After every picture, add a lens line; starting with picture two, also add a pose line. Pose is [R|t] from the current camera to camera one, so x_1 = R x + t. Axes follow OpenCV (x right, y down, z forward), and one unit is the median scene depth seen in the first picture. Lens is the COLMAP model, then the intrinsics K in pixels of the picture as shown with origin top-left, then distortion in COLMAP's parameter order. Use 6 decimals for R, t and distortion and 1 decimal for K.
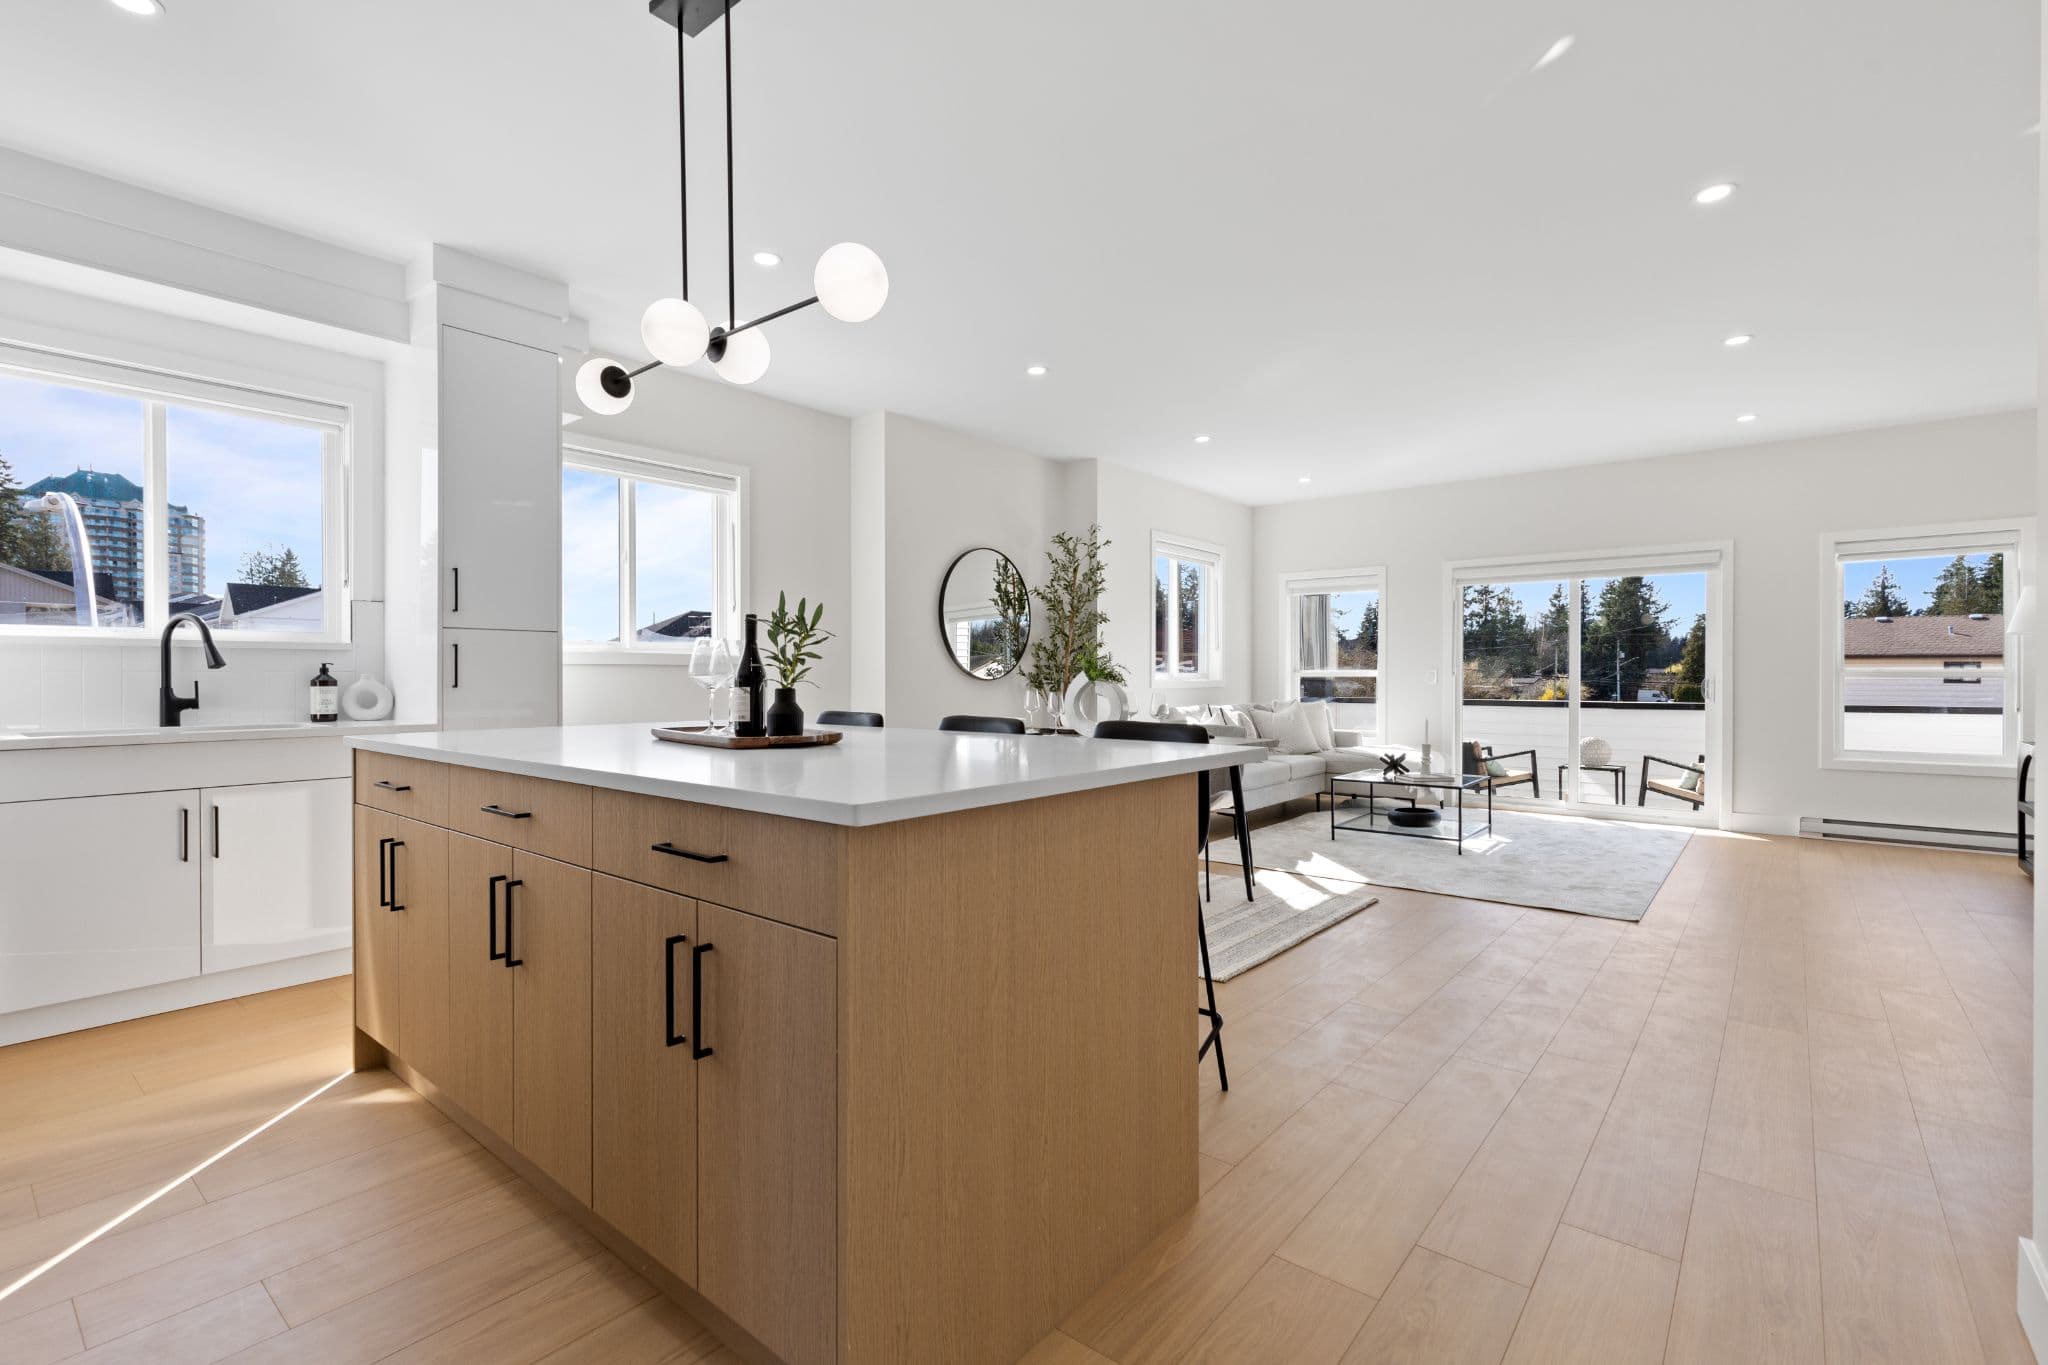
lens RADIAL K [[937.1, 0, 1030.4], [0, 937.1, 679.7], [0, 0, 1]] dist [0.003912, -0.001091]
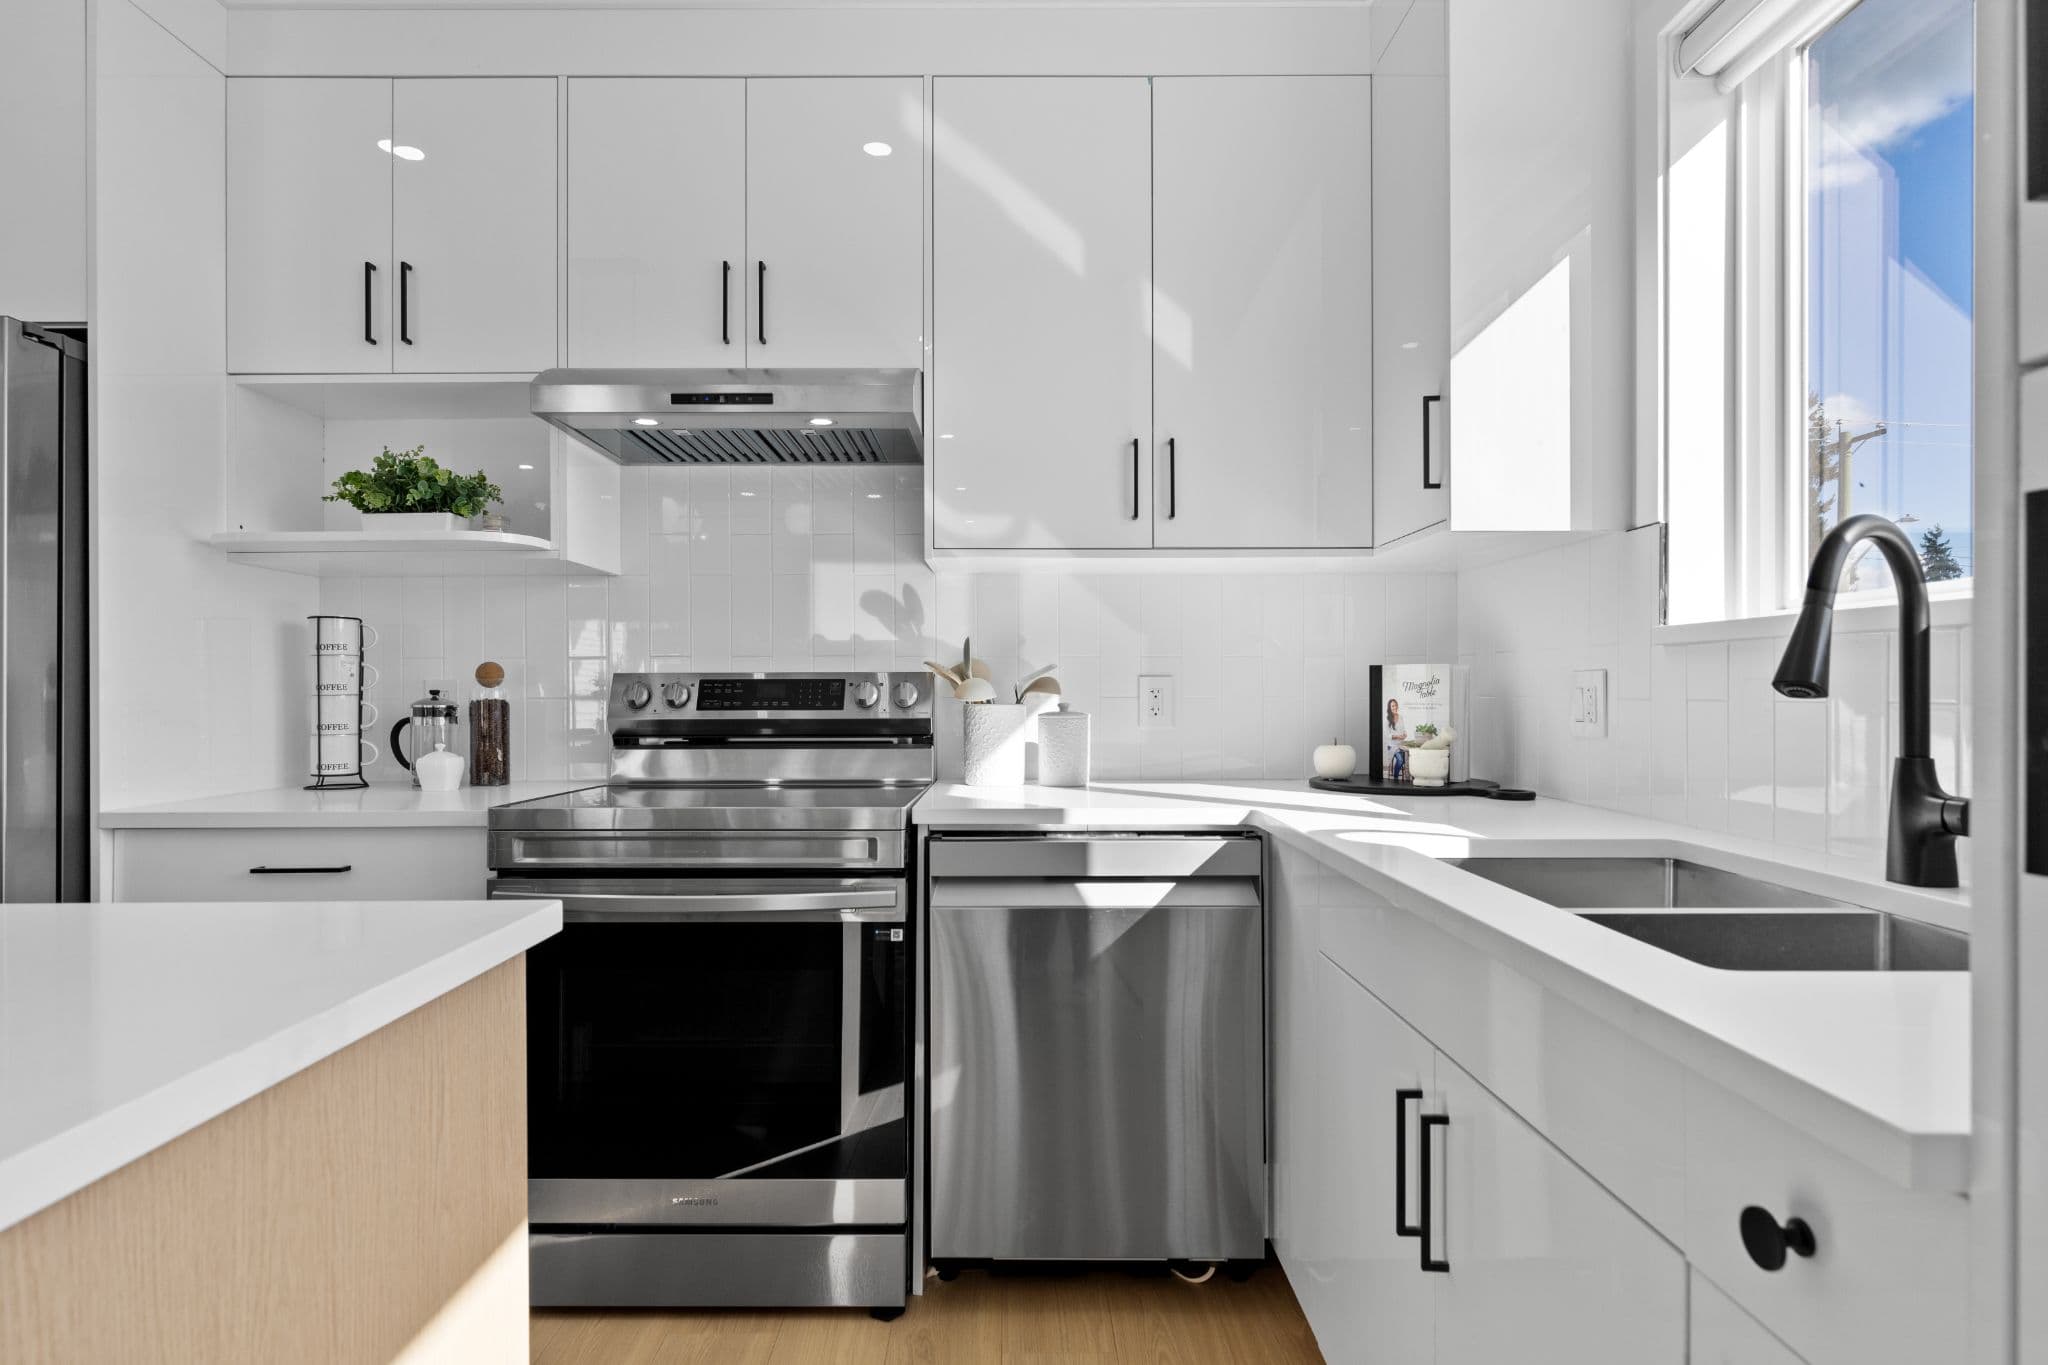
lens RADIAL K [[1088.4, 0, 1005.4], [0, 1088.4, 674.6], [0, 0, 1]] dist [-0.020324, 0.007081]
pose [[-0.777926, -0.003368, -0.628347, -0.291403], [0.001822, 0.999969, -0.007616, -0.010823], [0.628354, -0.007070, -0.777896, 0.694330]]
